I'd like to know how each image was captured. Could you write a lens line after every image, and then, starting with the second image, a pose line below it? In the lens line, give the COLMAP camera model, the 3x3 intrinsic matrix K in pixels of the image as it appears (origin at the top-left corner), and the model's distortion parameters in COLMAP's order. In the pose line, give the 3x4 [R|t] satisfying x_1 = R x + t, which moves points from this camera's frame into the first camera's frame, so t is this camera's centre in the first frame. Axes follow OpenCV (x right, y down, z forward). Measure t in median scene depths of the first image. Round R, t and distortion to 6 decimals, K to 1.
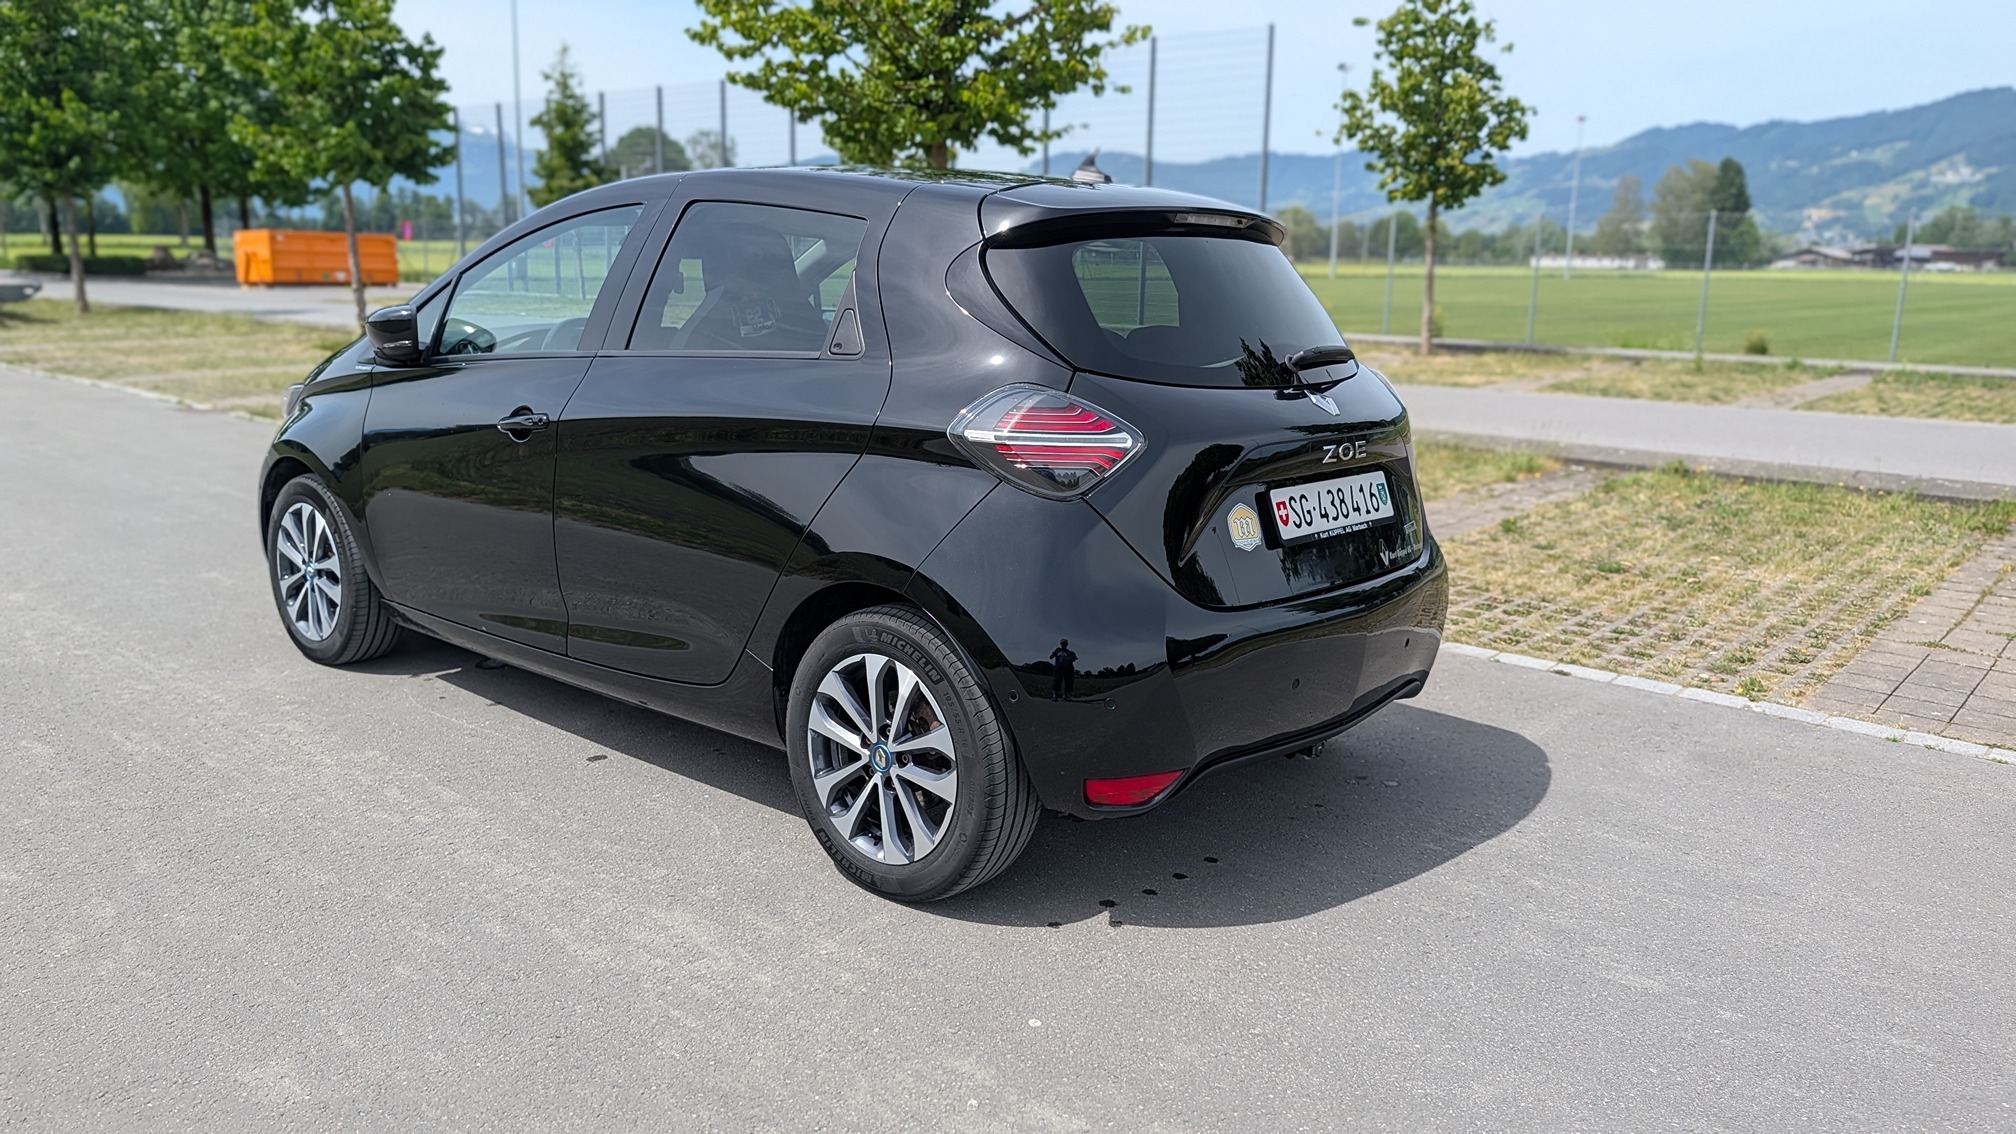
lens RADIAL K [[1480.1, 0, 1010.3], [0, 1480.1, 590.6], [0, 0, 1]] dist [0.002496, -0.000781]
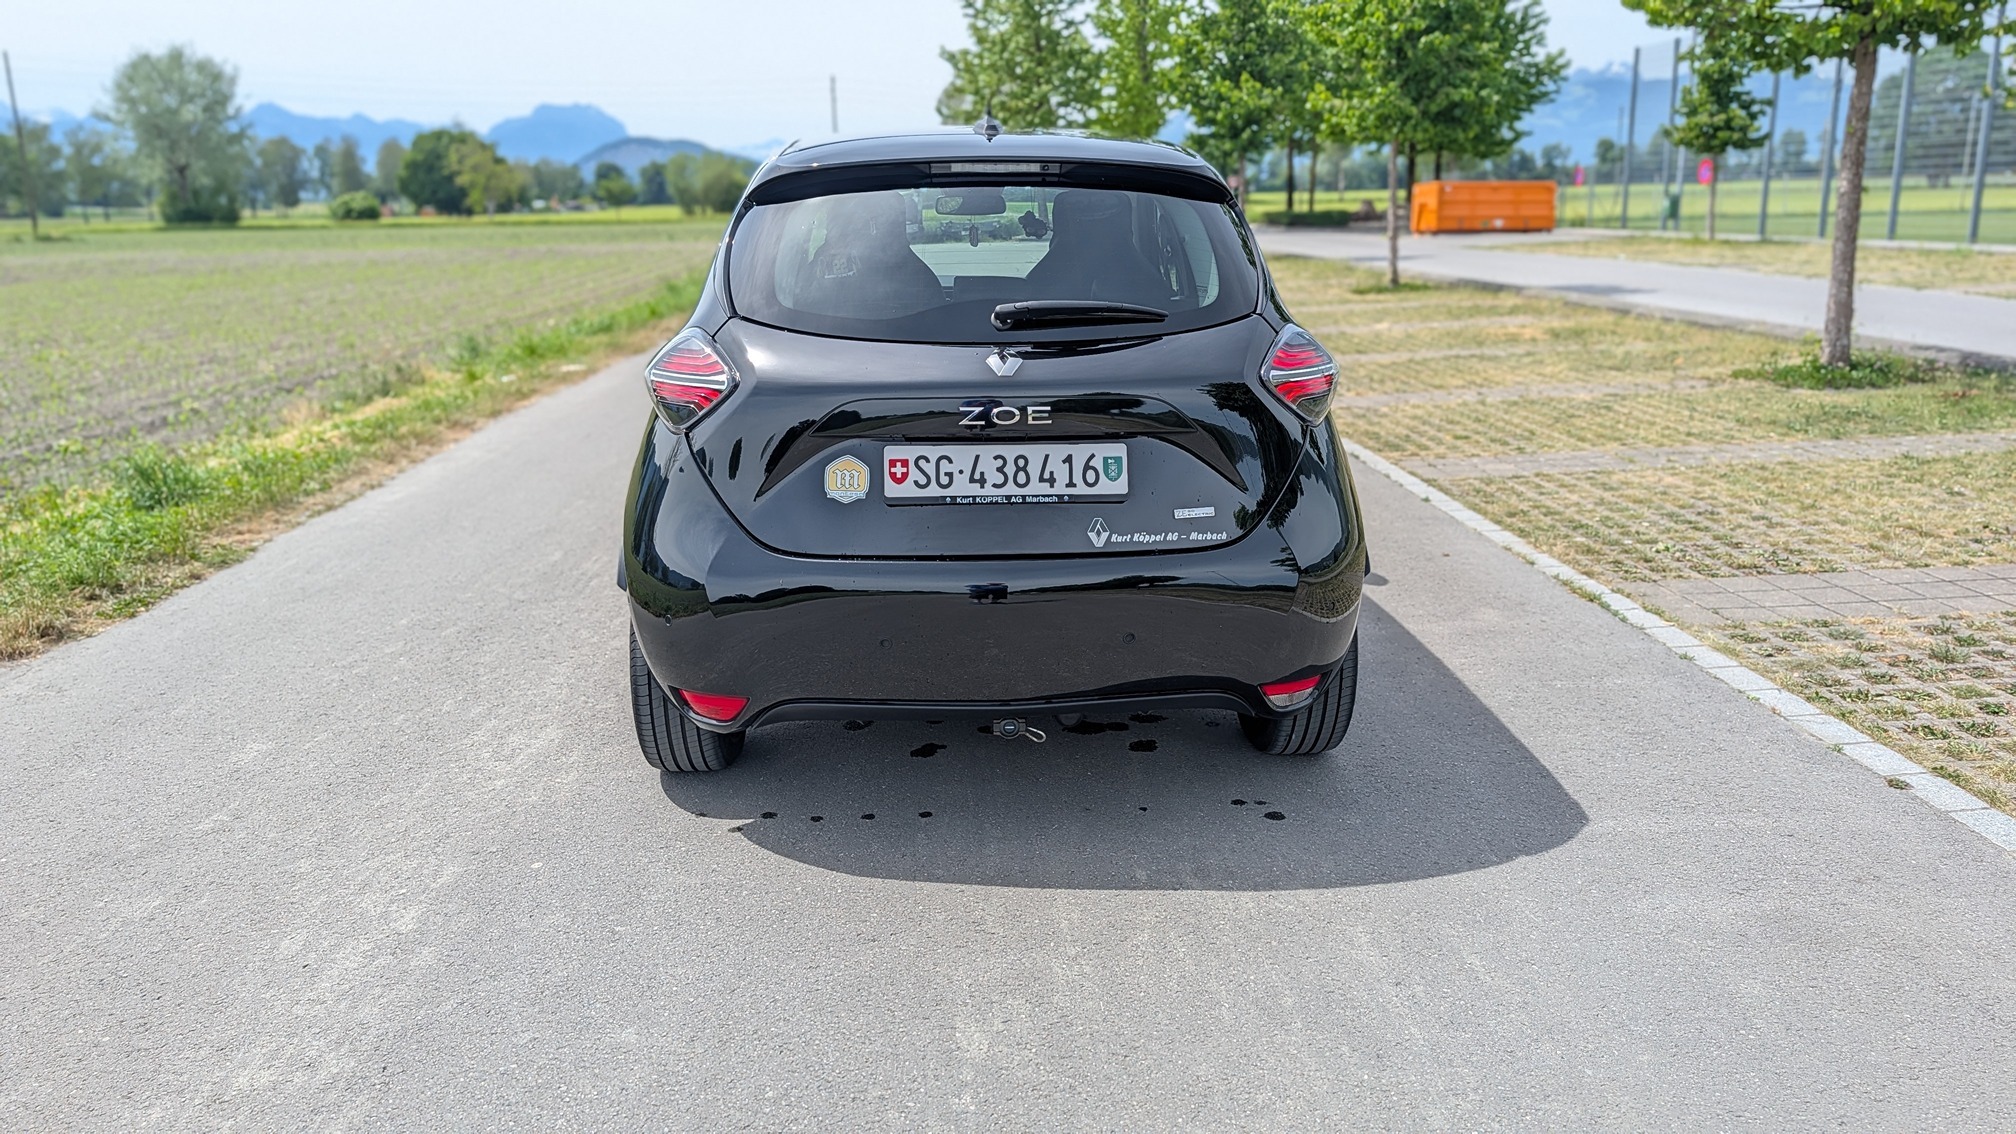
lens RADIAL K [[1453.0, 0, 1008.0], [0, 1453.0, 567.0], [0, 0, 1]] dist [0.020971, -0.005072]
pose [[0.695497, 0.146232, -0.703491, 0.116271], [-0.129393, 0.988555, 0.077564, -0.009260], [0.706782, 0.037082, 0.706458, 0.047116]]
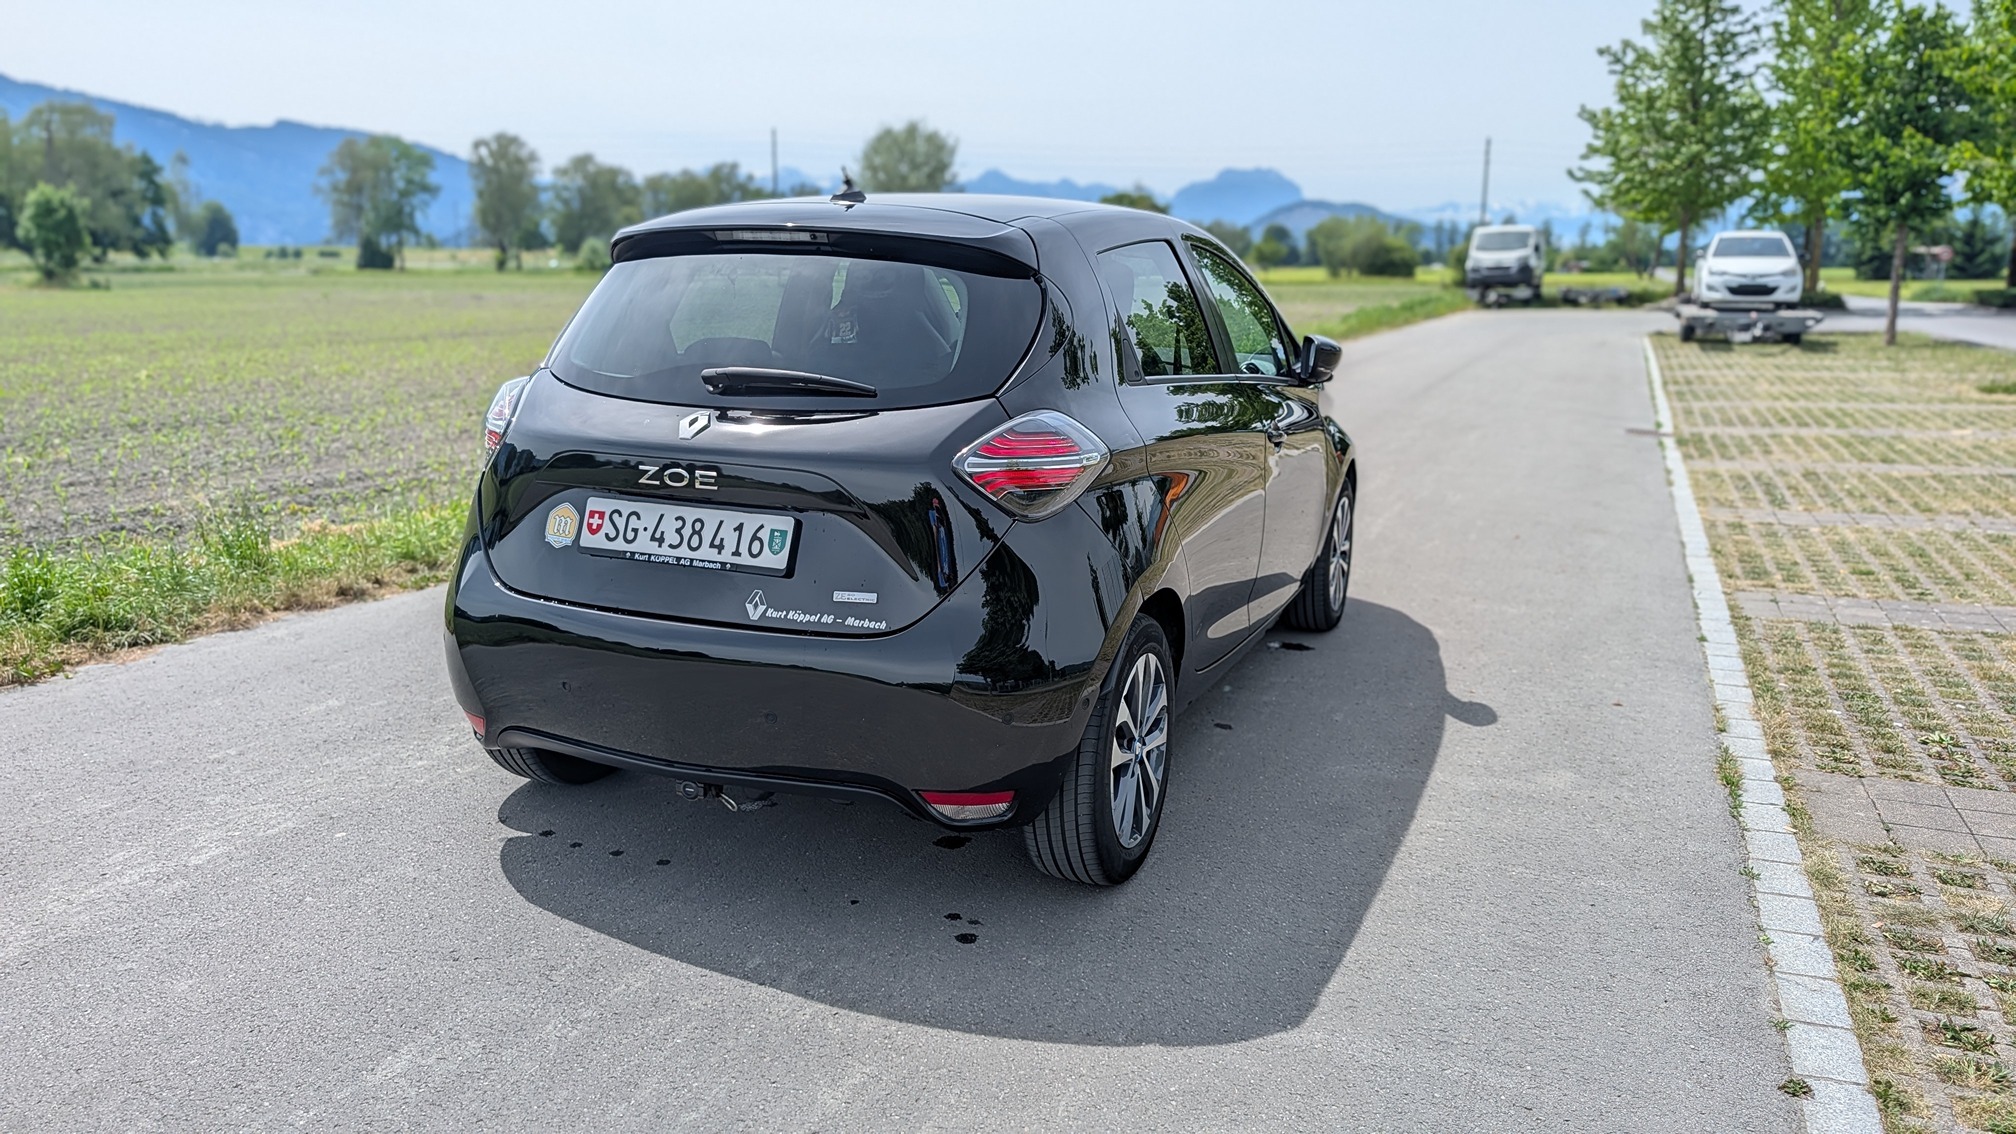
lens RADIAL K [[1461.0, 0, 999.2], [0, 1461.0, 542.9], [0, 0, 1]] dist [0.037796, -0.002870]
pose [[0.325965, 0.161398, -0.931503, 0.152938], [-0.212046, 0.972696, 0.094333, -0.024210], [0.921294, 0.166773, 0.351289, 0.114182]]
